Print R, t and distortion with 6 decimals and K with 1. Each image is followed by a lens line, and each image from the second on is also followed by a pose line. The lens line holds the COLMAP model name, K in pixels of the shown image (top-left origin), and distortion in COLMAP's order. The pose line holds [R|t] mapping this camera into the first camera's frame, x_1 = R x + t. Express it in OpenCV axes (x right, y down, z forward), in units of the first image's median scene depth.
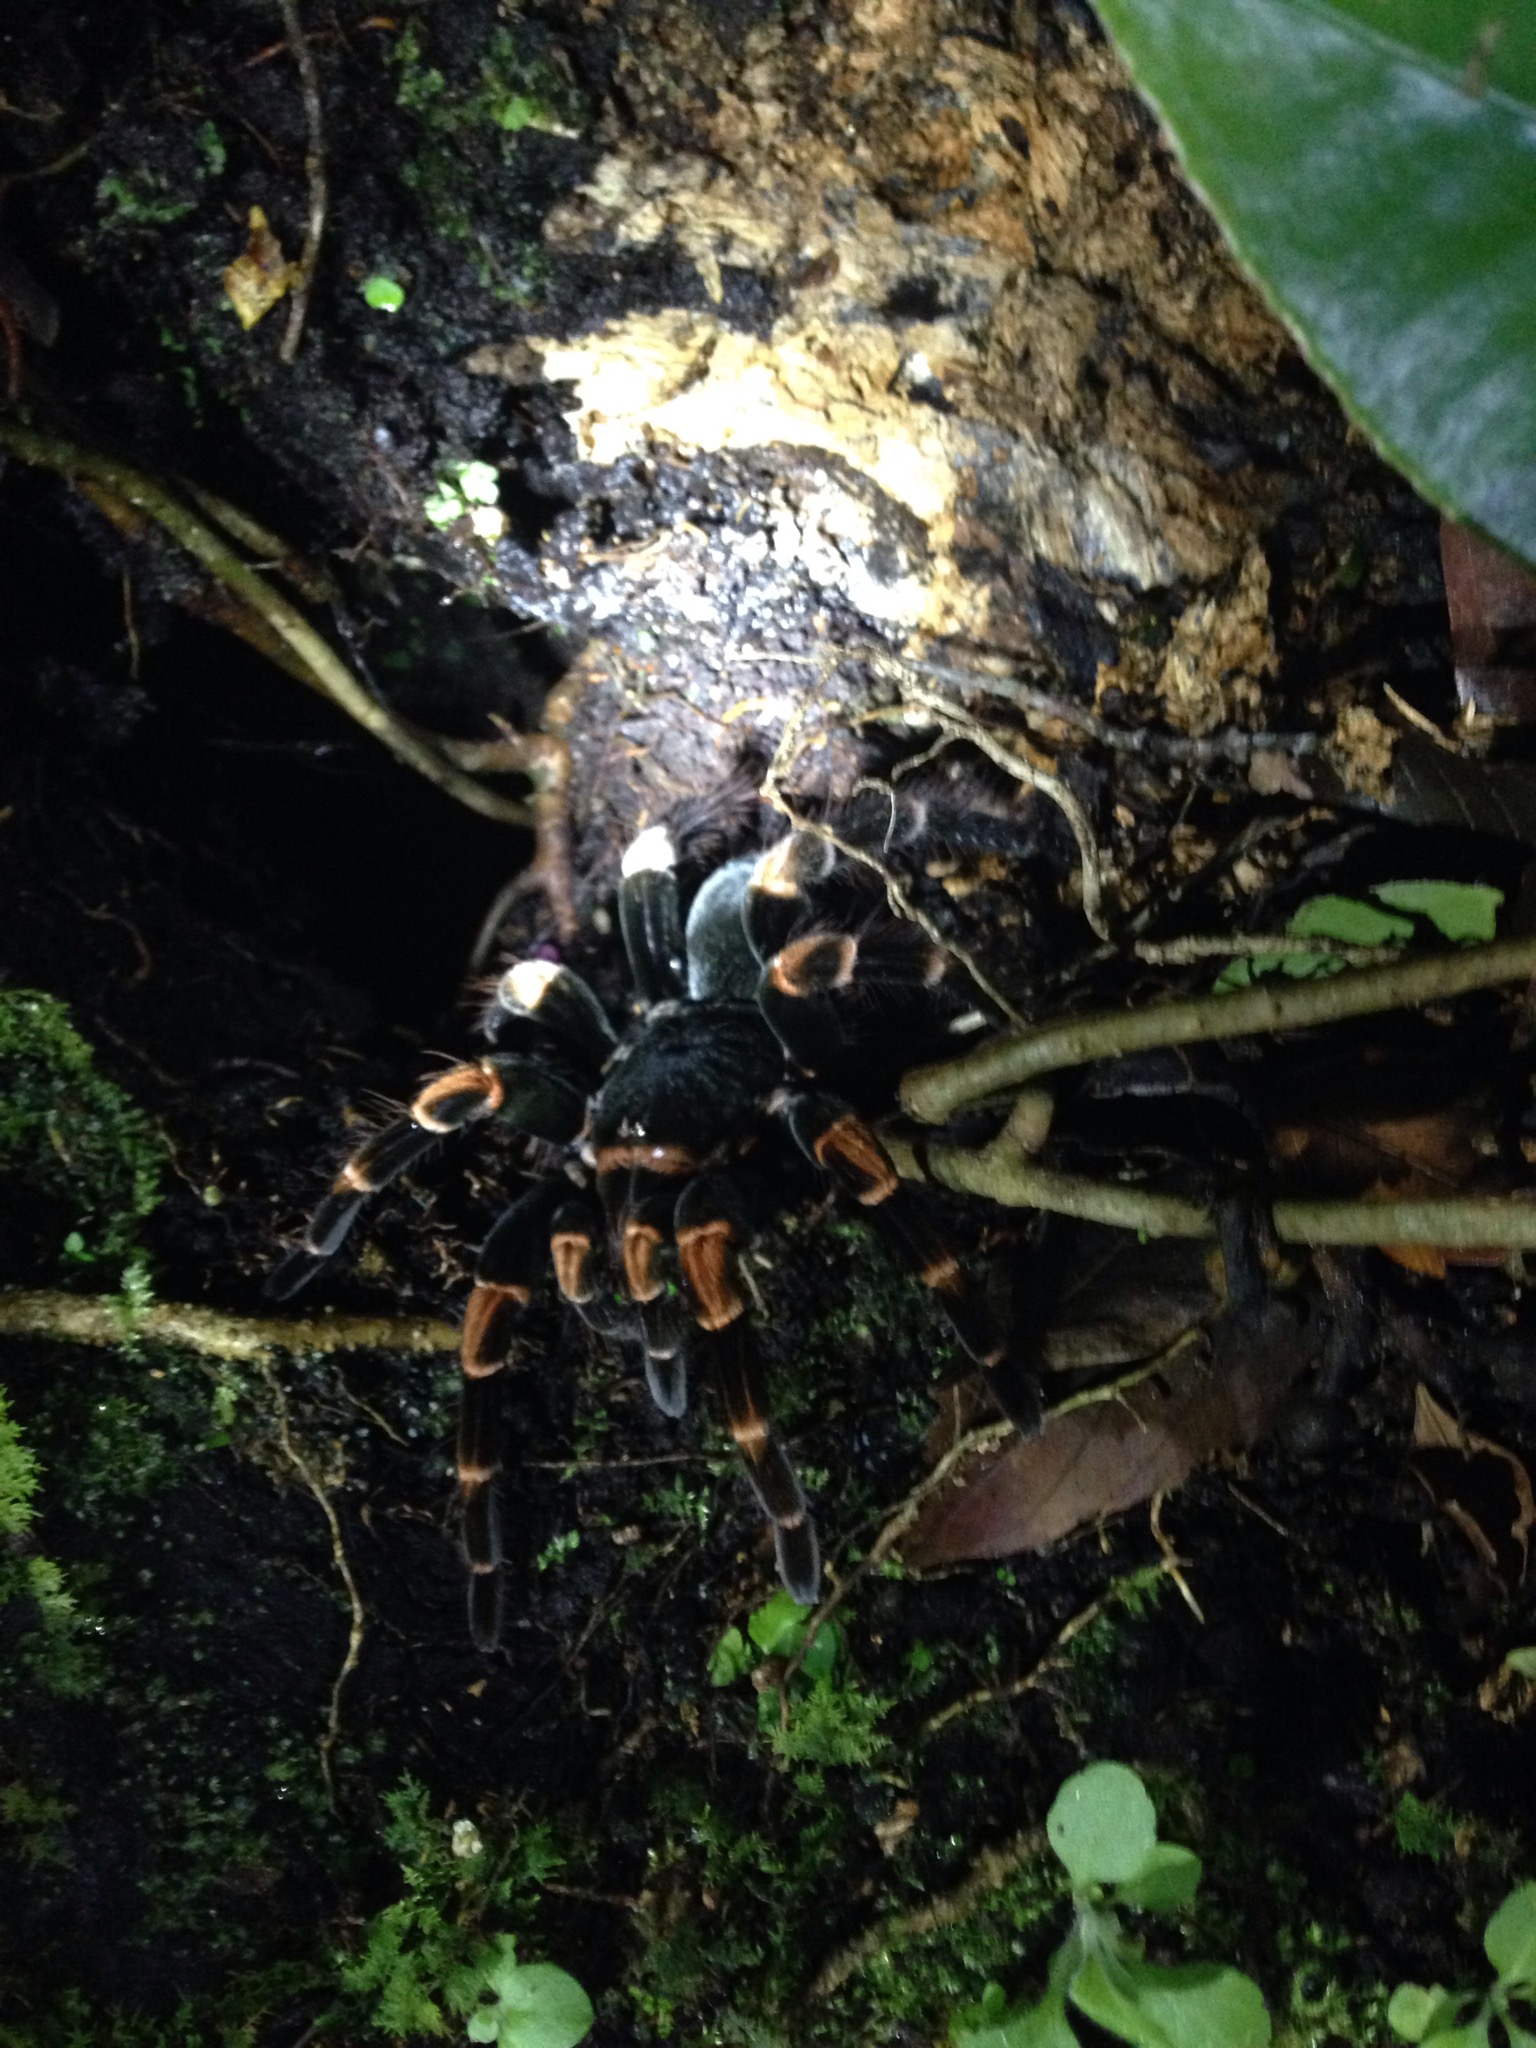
lens RADIAL K [[1966.3, 0, 768.0], [0, 1966.3, 1024.0], [0, 0, 1]] dist [-0.002463, -0.002606]
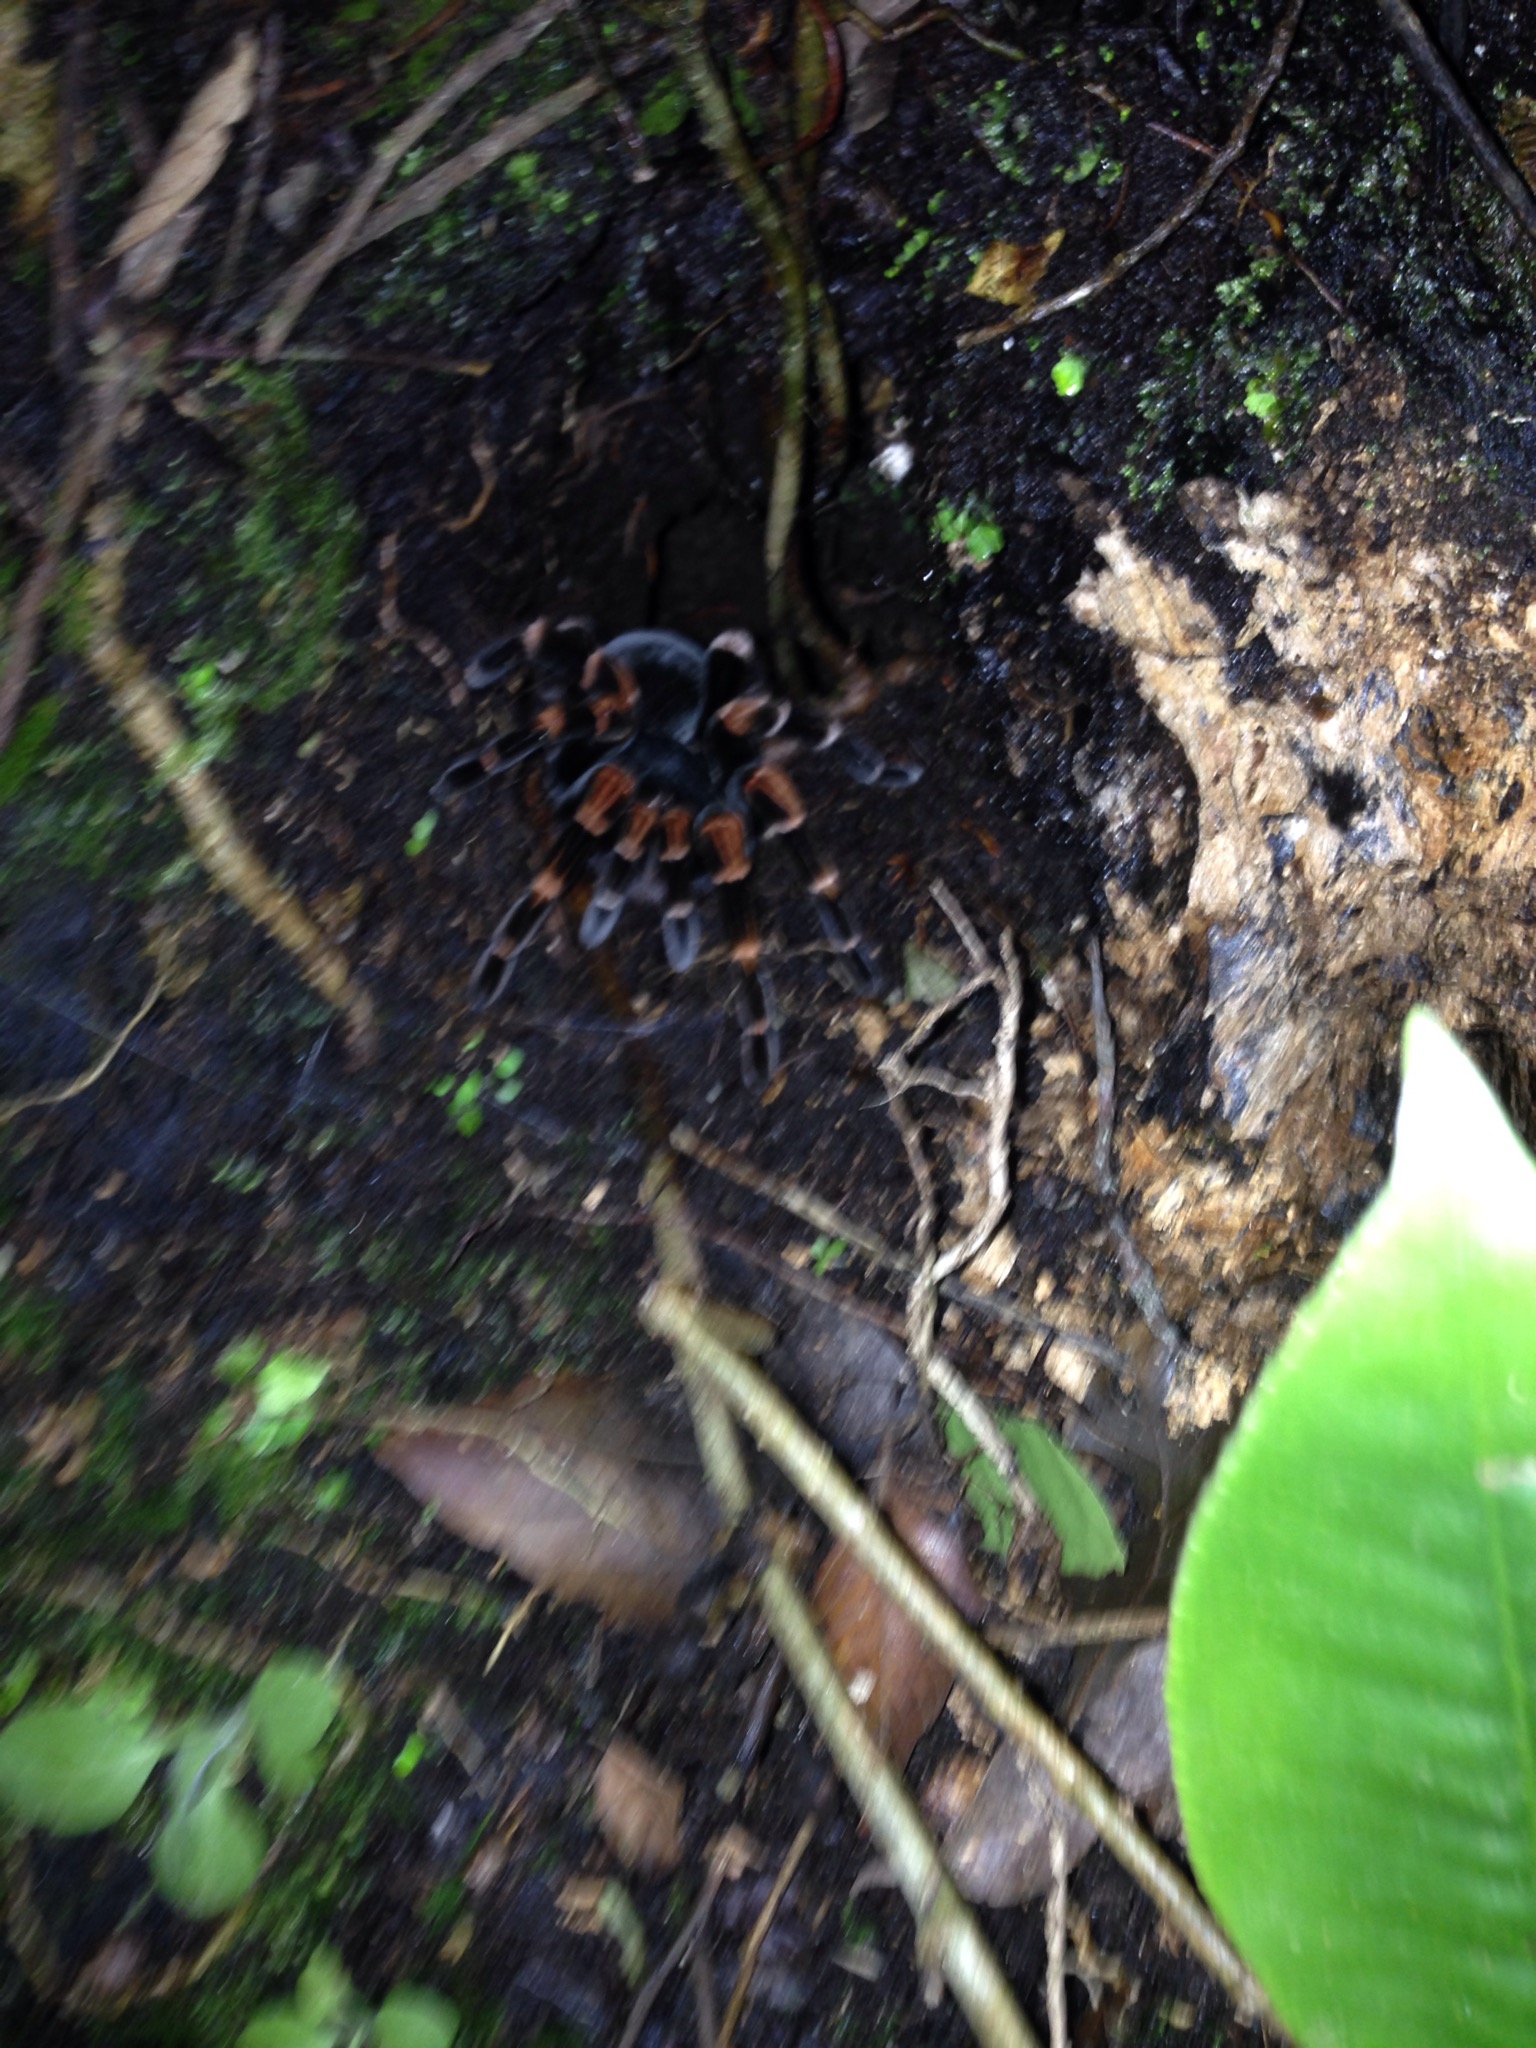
lens RADIAL K [[1966.3, 0, 768.0], [0, 1966.3, 1024.0], [0, 0, 1]] dist [-0.002463, -0.002606]
pose [[0.574602, 0.817192, 0.045055, -0.052735], [-0.811596, 0.561838, 0.160157, -0.219463], [0.105565, -0.128593, 0.986063, -0.106006]]
